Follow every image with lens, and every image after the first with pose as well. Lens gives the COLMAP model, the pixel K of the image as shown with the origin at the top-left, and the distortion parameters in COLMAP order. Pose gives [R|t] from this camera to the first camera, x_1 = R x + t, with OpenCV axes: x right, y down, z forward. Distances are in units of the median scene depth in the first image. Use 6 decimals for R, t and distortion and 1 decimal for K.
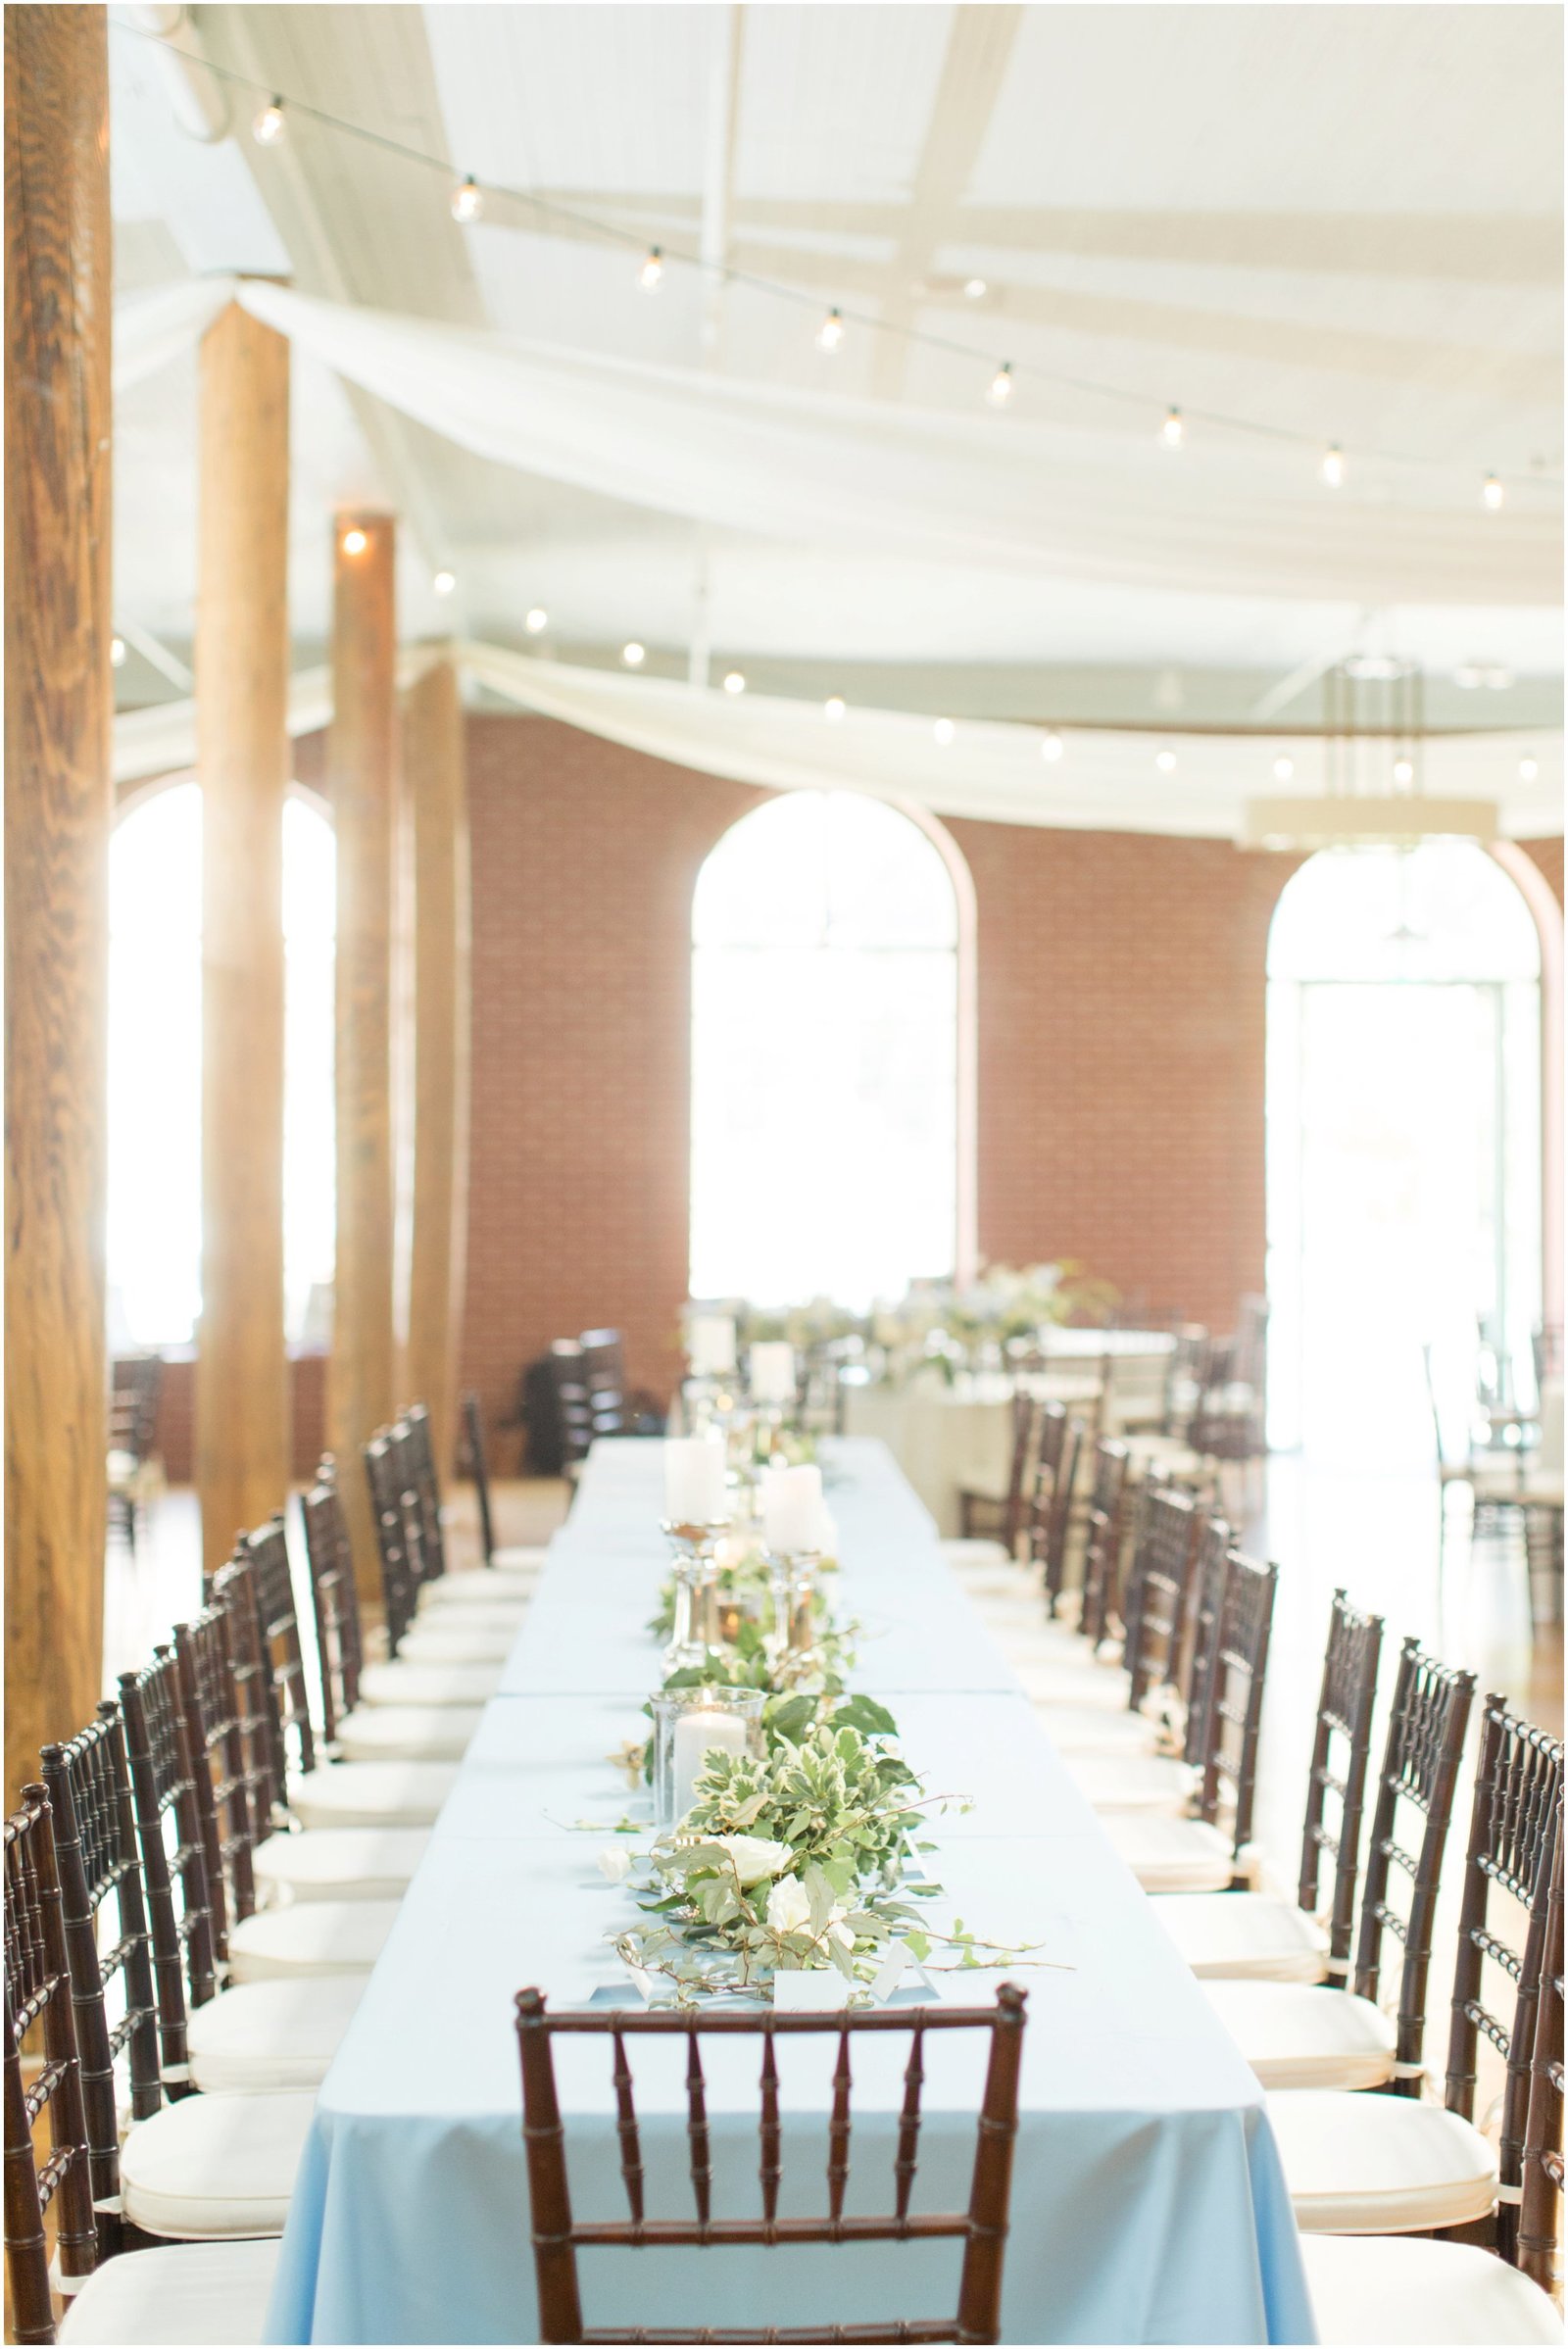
lens RADIAL K [[3785.5, 0, 793.2], [0, 3785.5, 1080.8], [0, 0, 1]] dist [0.037652, -0.077451]
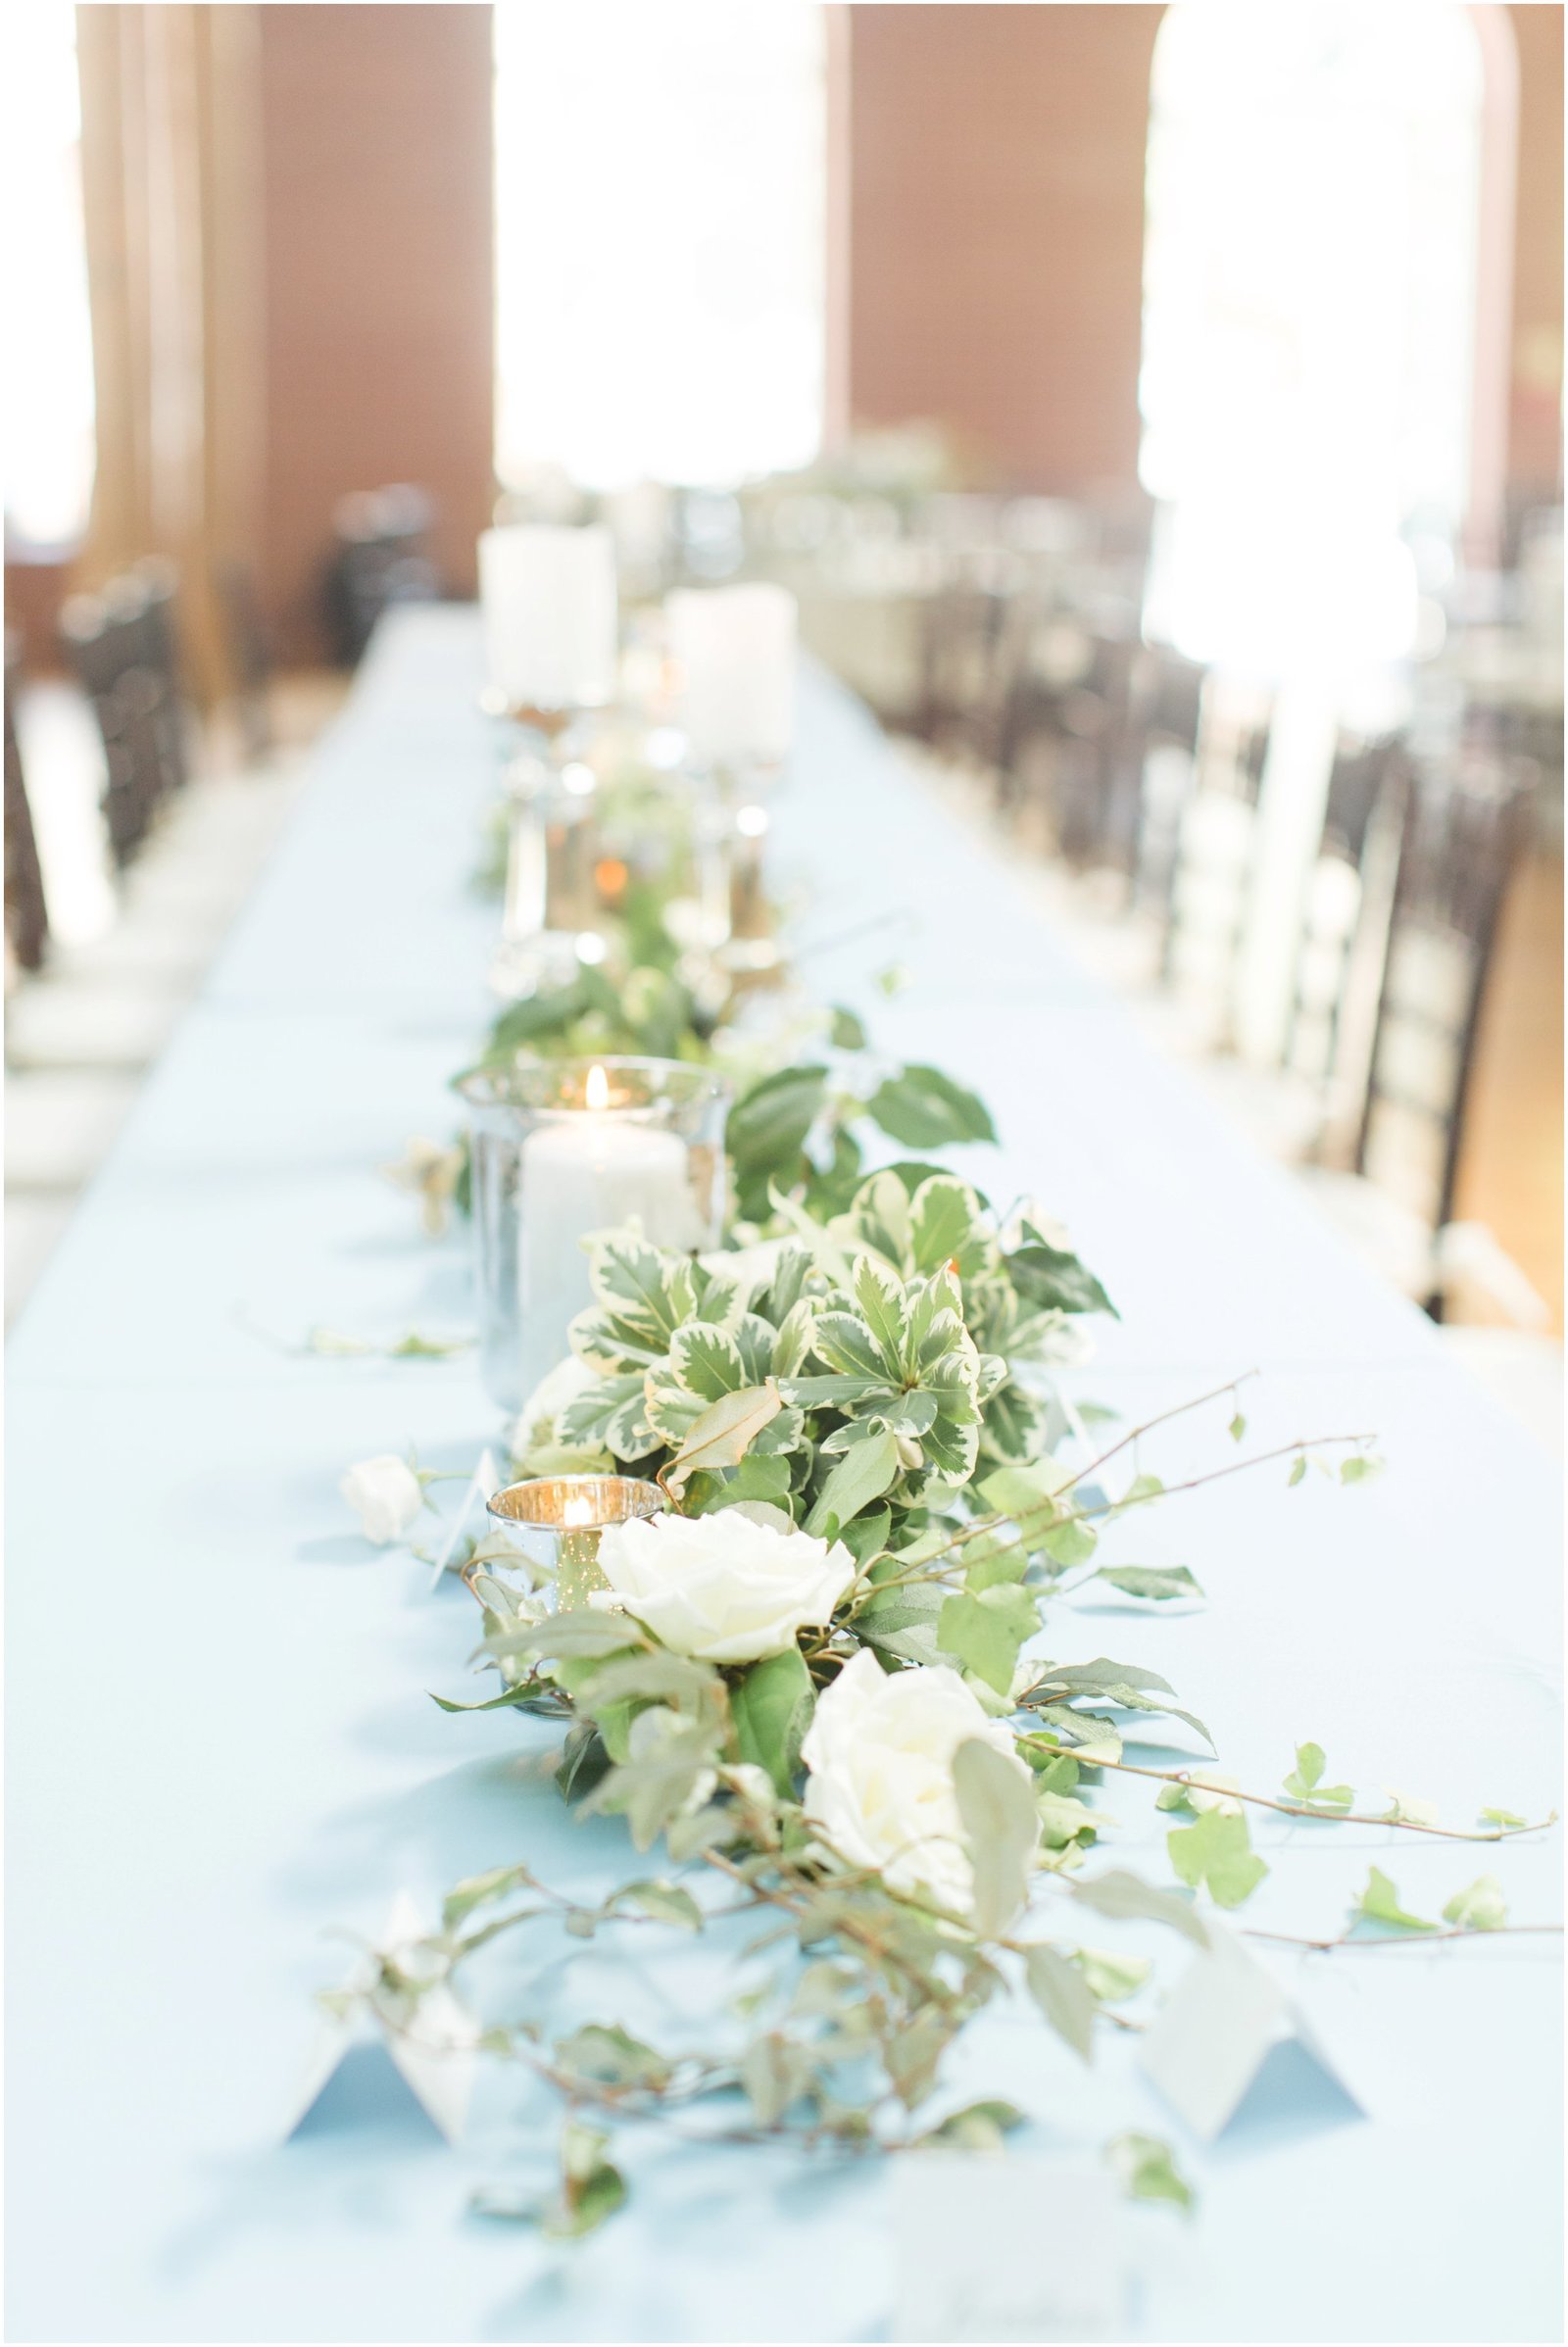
lens RADIAL K [[3782.3, 0, 793.2], [0, 3782.3, 1079.9], [0, 0, 1]] dist [0.037652, -0.077451]
pose [[0.998893, -0.007919, 0.046373, -0.017296], [-0.001799, 0.978578, 0.205867, 0.062657], [-0.047010, -0.205722, 0.977481, 0.496450]]
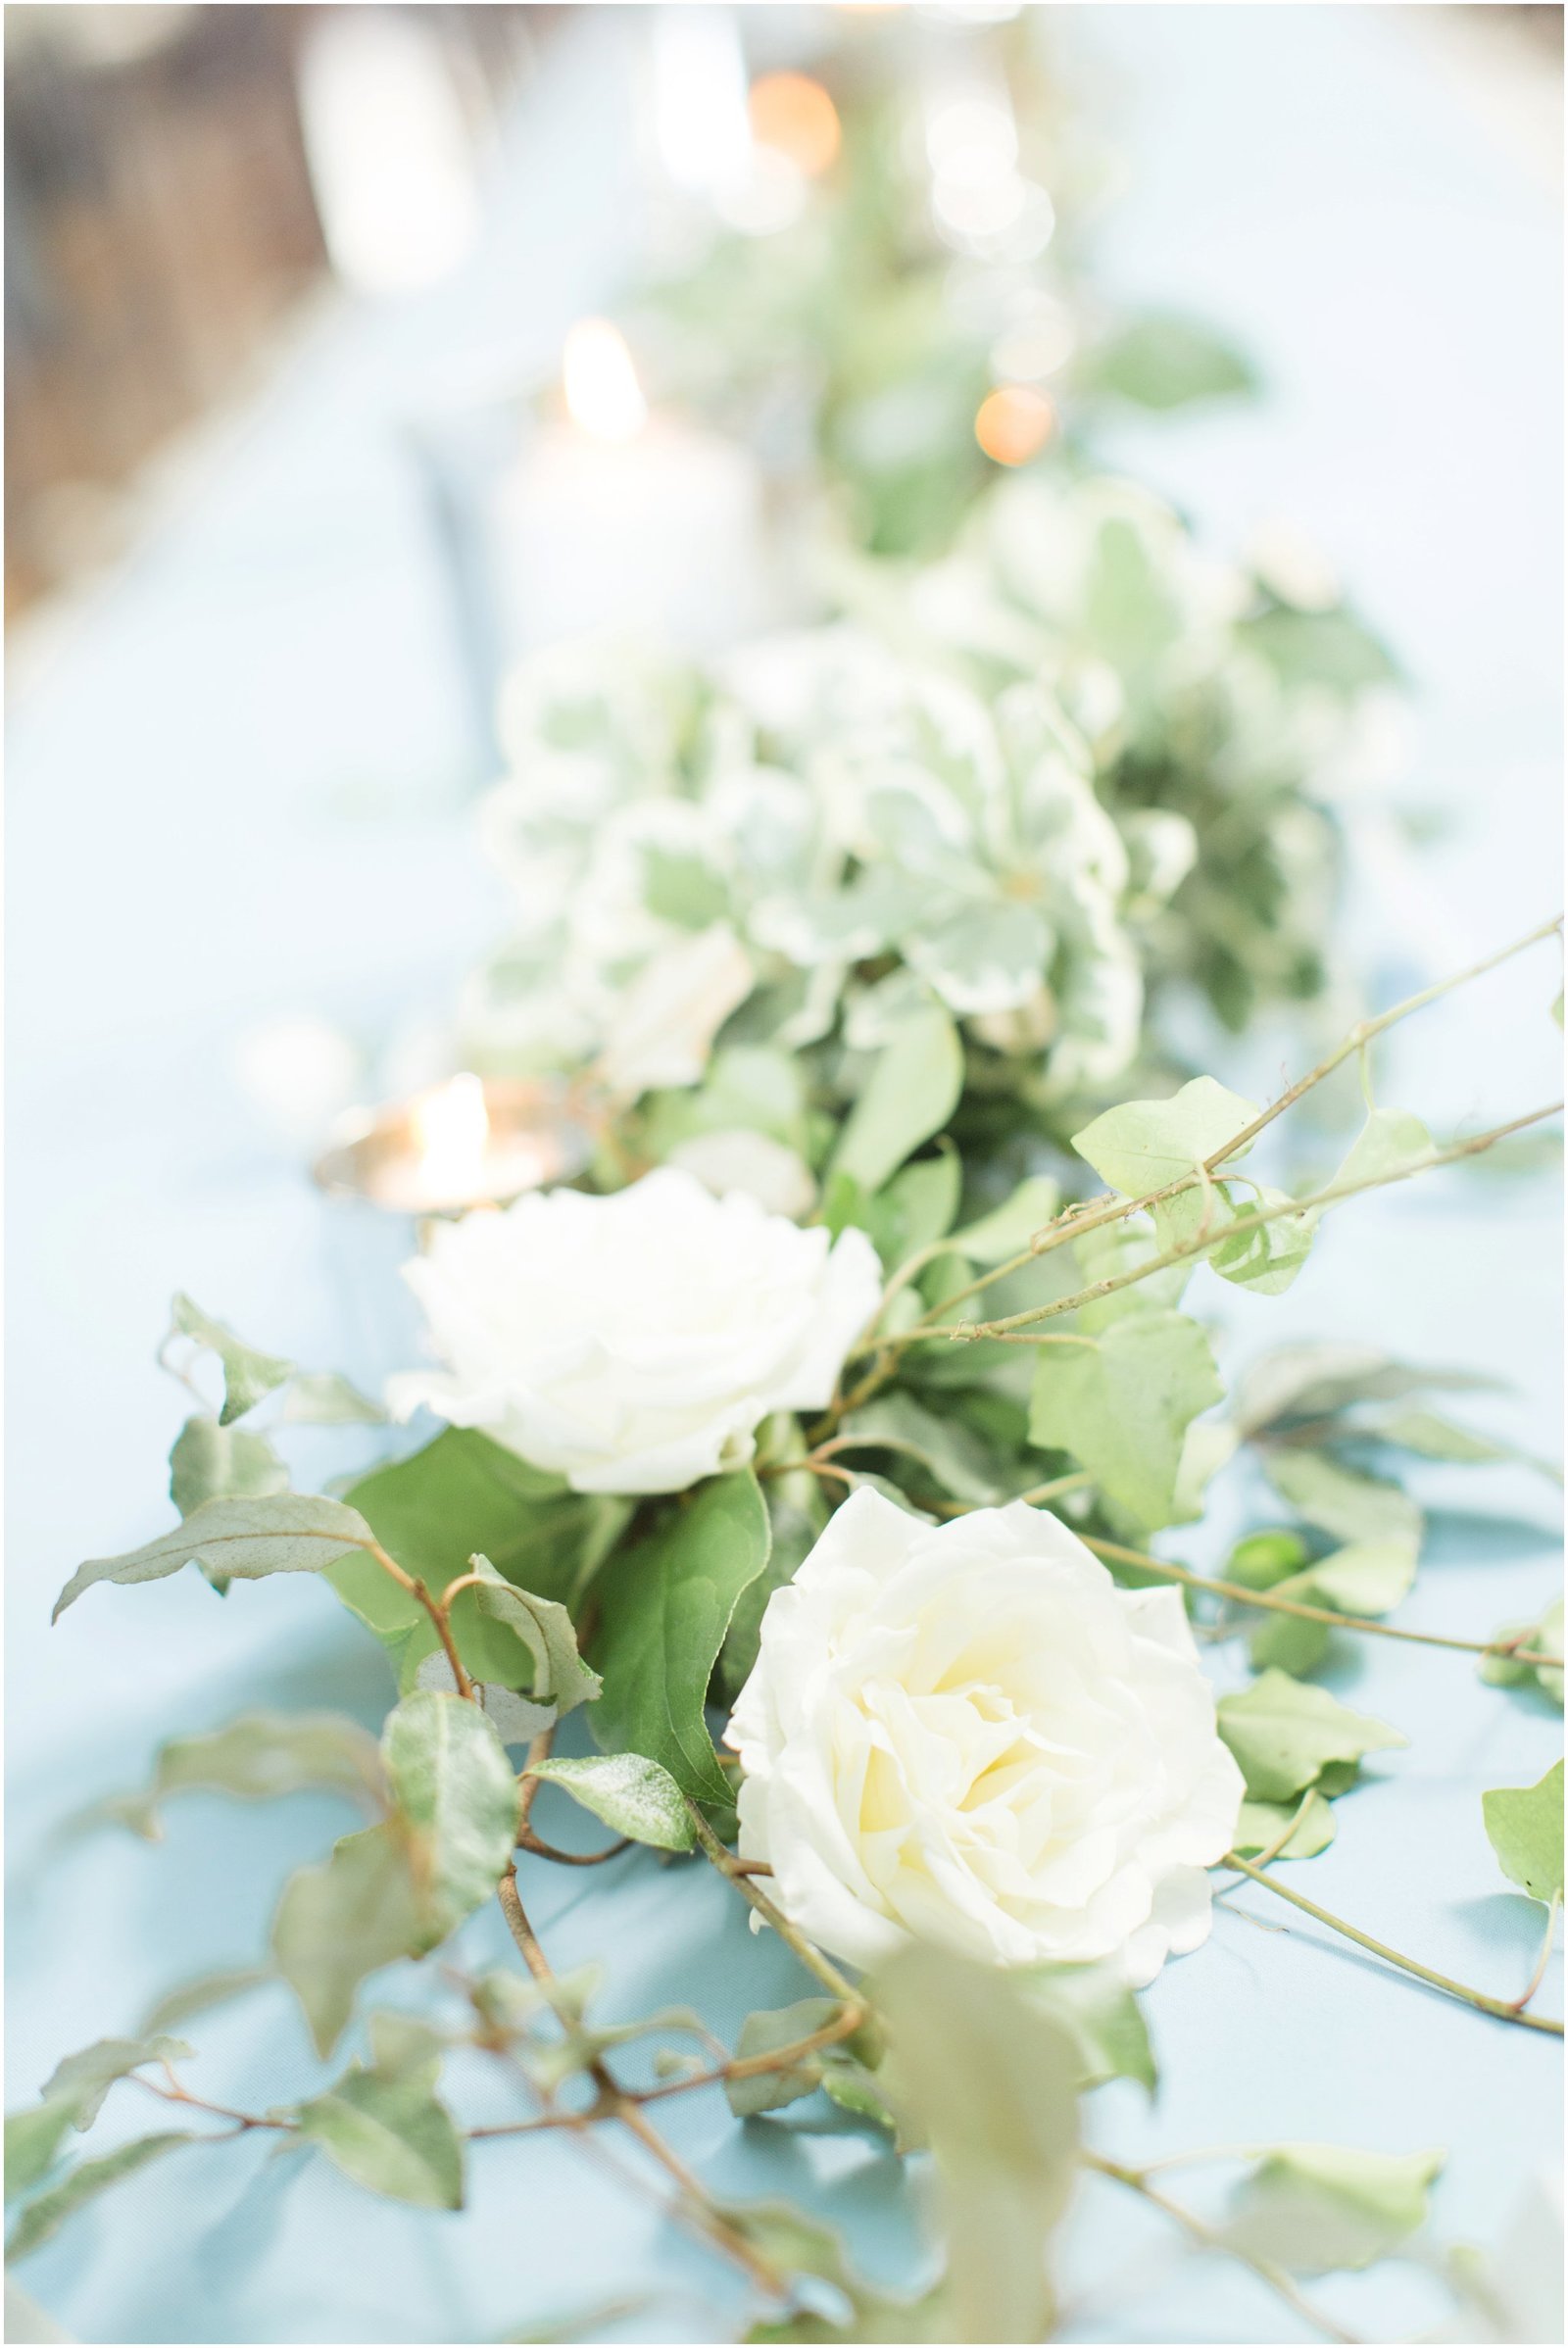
lens RADIAL K [[3783.9, 0, 793.2], [0, 3783.9, 1080.3], [0, 0, 1]] dist [0.037652, -0.077451]
pose [[0.991232, -0.092960, -0.093905, 0.011186], [0.122045, 0.916484, 0.381001, 0.090572], [0.050644, -0.389121, 0.919794, 0.626933]]
